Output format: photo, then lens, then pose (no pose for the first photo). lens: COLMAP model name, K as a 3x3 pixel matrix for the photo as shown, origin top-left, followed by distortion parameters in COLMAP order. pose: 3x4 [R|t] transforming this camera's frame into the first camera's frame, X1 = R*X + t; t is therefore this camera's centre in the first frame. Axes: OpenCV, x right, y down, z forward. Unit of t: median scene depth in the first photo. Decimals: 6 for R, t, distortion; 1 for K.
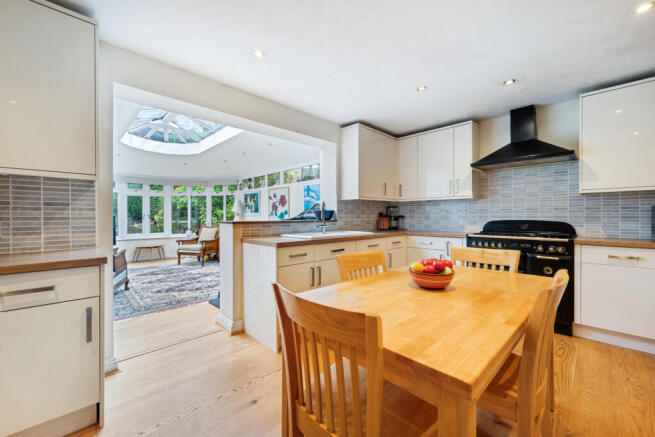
lens RADIAL K [[262.1, 0, 329.1], [0, 262.1, 216.5], [0, 0, 1]] dist [0.001124, 0.000109]
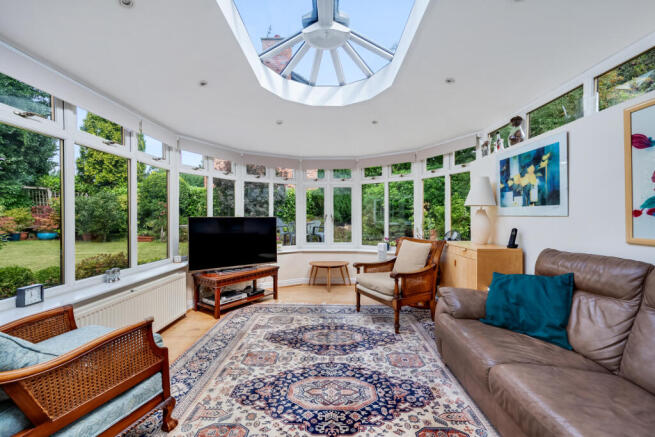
lens RADIAL K [[262.1, 0, 330.3], [0, 262.1, 216.2], [0, 0, 1]] dist [0.001124, 0.000109]
pose [[0.698405, -0.003778, -0.715693, -0.218198], [0.000678, 0.999989, -0.004617, -0.000803], [0.715702, 0.002739, 0.698400, 0.542981]]
